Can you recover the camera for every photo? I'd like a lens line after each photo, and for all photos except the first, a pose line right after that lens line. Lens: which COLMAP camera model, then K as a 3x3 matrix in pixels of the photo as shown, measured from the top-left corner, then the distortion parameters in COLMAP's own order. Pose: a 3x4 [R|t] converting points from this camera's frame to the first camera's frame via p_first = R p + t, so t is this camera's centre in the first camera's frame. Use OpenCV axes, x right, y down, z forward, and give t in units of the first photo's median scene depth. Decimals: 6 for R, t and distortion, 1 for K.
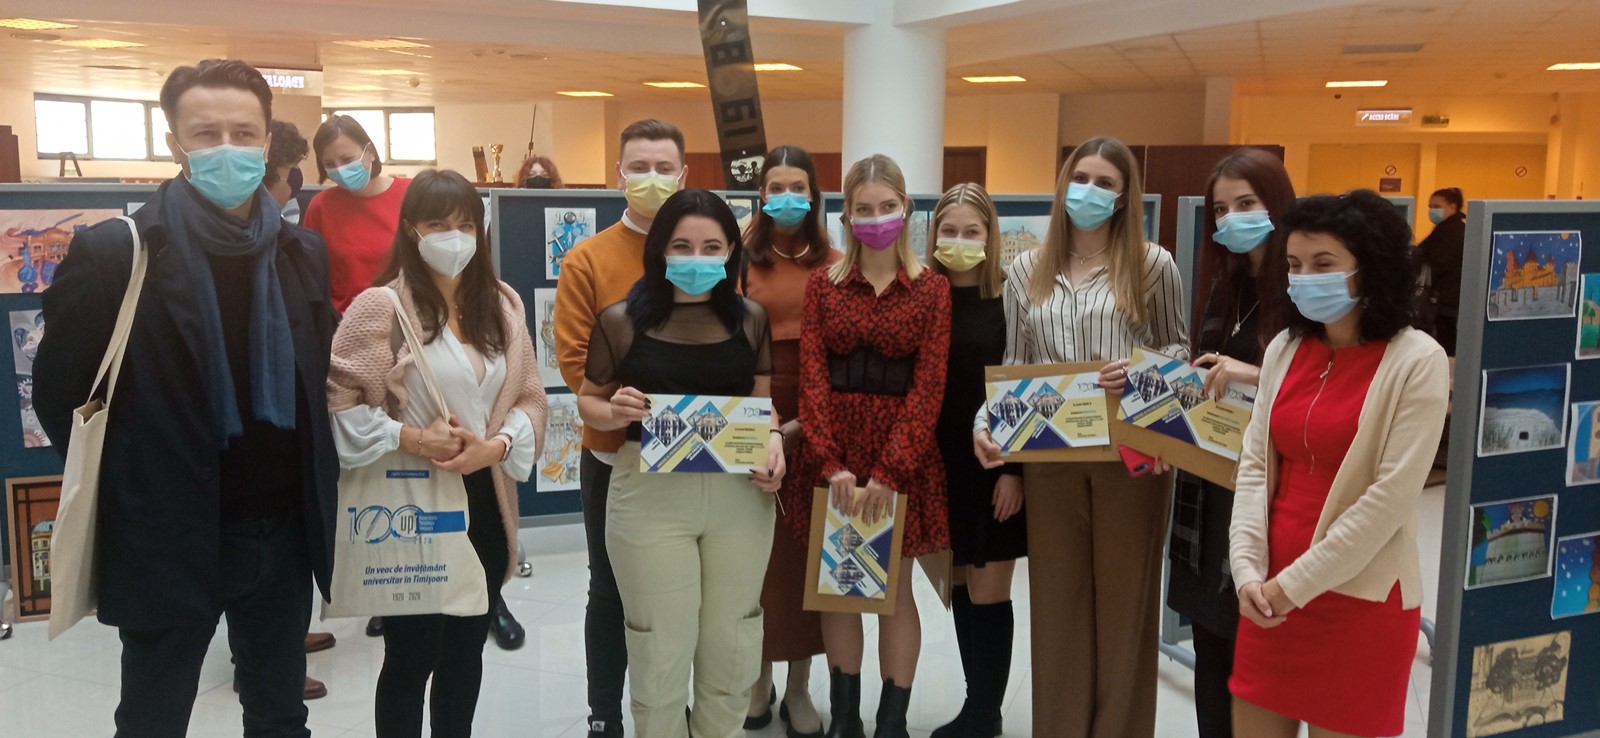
lens RADIAL K [[1294.1, 0, 812.9], [0, 1294.1, 367.6], [0, 0, 1]] dist [0.081380, -0.116268]
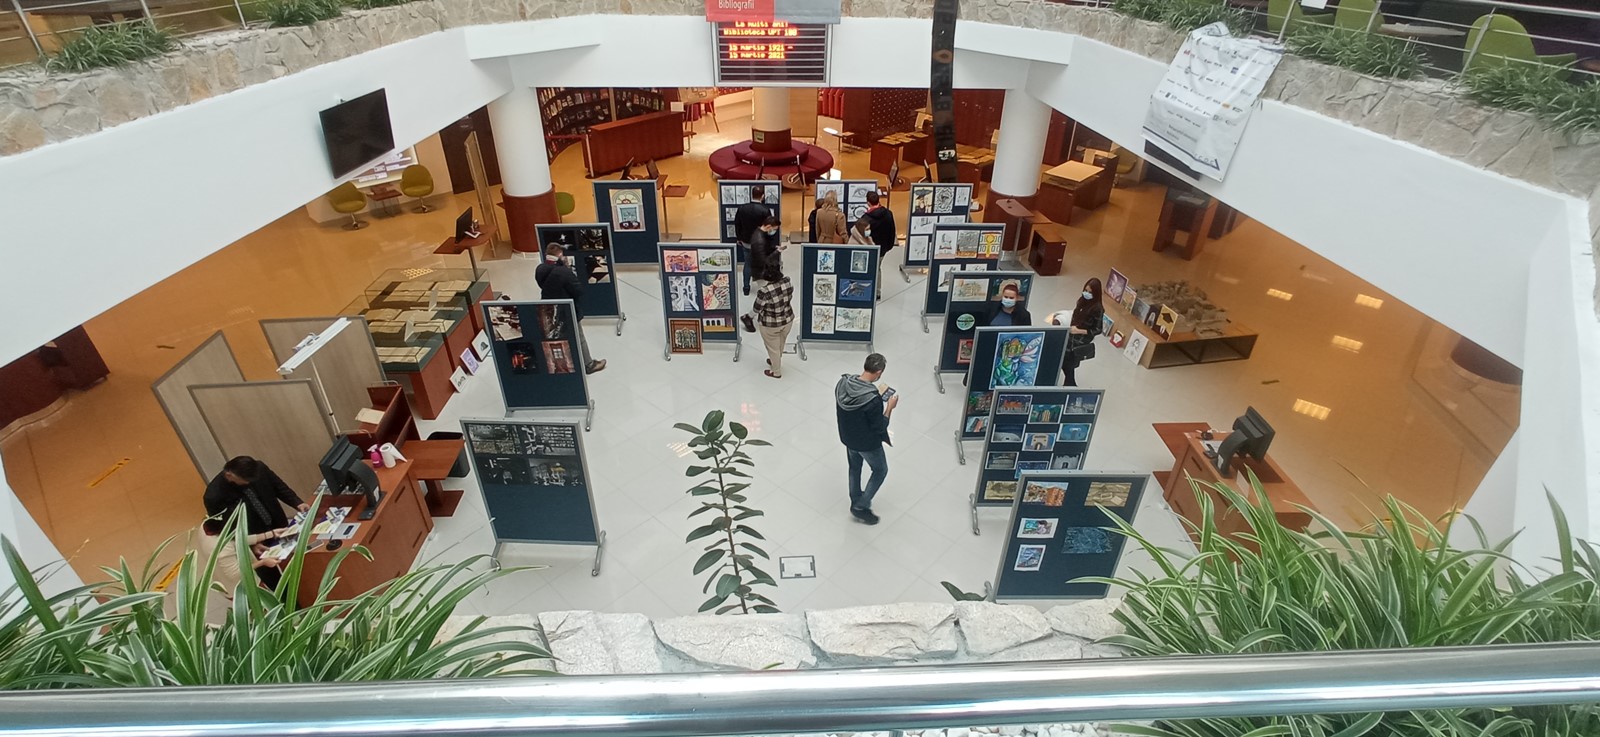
lens RADIAL K [[727.2, 0, 796.3], [0, 727.2, 391.1], [0, 0, 1]] dist [-0.032389, 0.002789]
pose [[0.919727, 0.221742, -0.323933, 0.211422], [-0.058847, 0.893740, 0.444709, -0.331262], [0.388123, -0.389948, 0.835045, -0.325400]]
